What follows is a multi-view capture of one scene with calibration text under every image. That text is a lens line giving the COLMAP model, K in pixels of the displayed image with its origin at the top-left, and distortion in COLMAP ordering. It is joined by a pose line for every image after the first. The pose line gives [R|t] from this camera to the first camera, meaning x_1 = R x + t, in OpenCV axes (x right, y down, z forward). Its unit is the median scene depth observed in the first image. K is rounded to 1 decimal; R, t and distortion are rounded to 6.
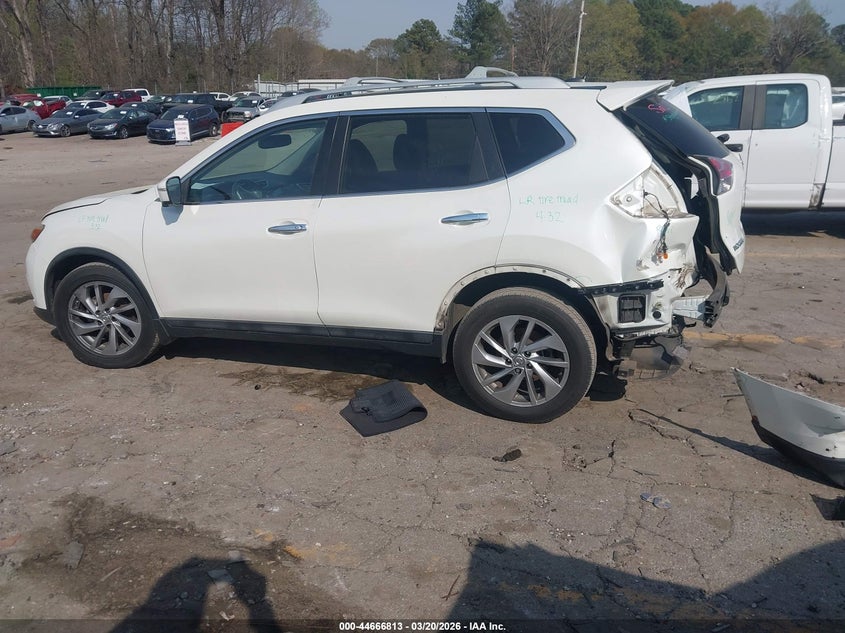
lens RADIAL K [[681.7, 0, 422.5], [0, 681.7, 316.5], [0, 0, 1]] dist [0.015296, -0.004795]
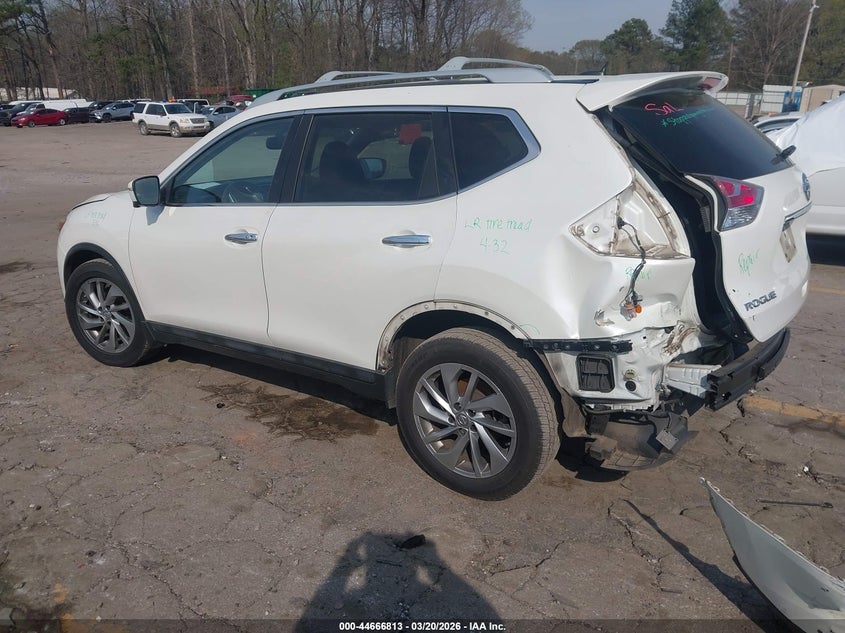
lens RADIAL K [[681.7, 0, 422.5], [0, 681.7, 316.5], [0, 0, 1]] dist [0.015296, -0.004795]
pose [[0.958035, 0.093921, -0.270827, 0.305191], [-0.094996, 0.995435, 0.009166, -0.059834], [0.270452, 0.016946, 0.962584, 0.209065]]
